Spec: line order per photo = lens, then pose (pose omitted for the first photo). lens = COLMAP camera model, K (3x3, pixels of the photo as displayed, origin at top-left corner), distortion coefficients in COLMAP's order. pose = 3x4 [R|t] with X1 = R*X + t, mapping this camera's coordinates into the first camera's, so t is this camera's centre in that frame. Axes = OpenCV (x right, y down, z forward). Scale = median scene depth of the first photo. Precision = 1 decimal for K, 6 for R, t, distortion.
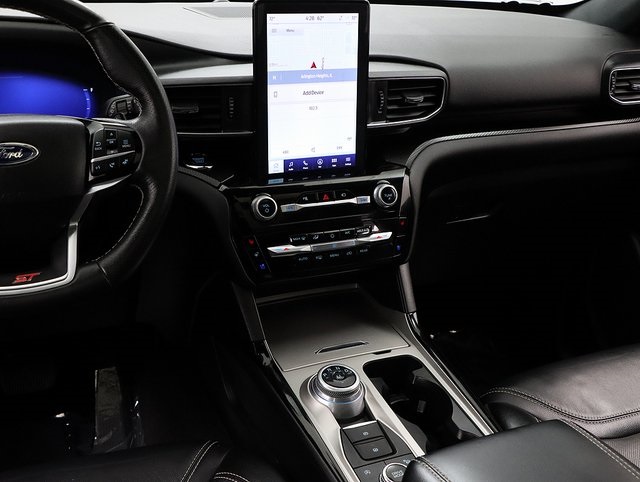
lens RADIAL K [[776.6, 0, 320.0], [0, 776.6, 241.0], [0, 0, 1]] dist [-0.062799, 0.083289]
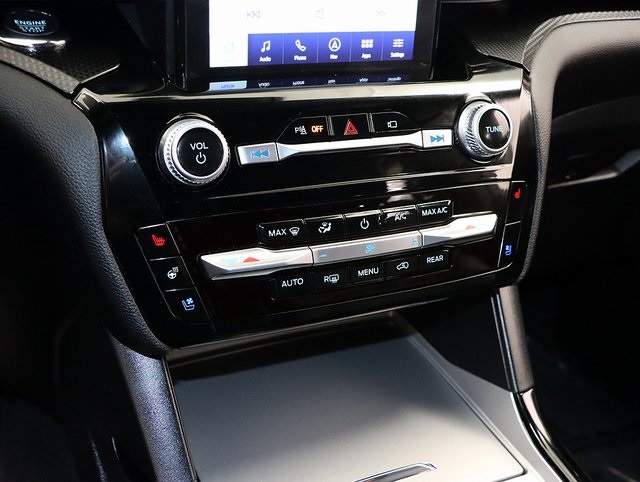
lens RADIAL K [[776.6, 0, 320.0], [0, 776.6, 241.0], [0, 0, 1]] dist [-0.062799, 0.083289]
pose [[0.998692, 0.019295, 0.047358, -0.026128], [-0.022724, 0.997076, 0.072963, -0.026833], [-0.045812, -0.073944, 0.996210, 0.585734]]
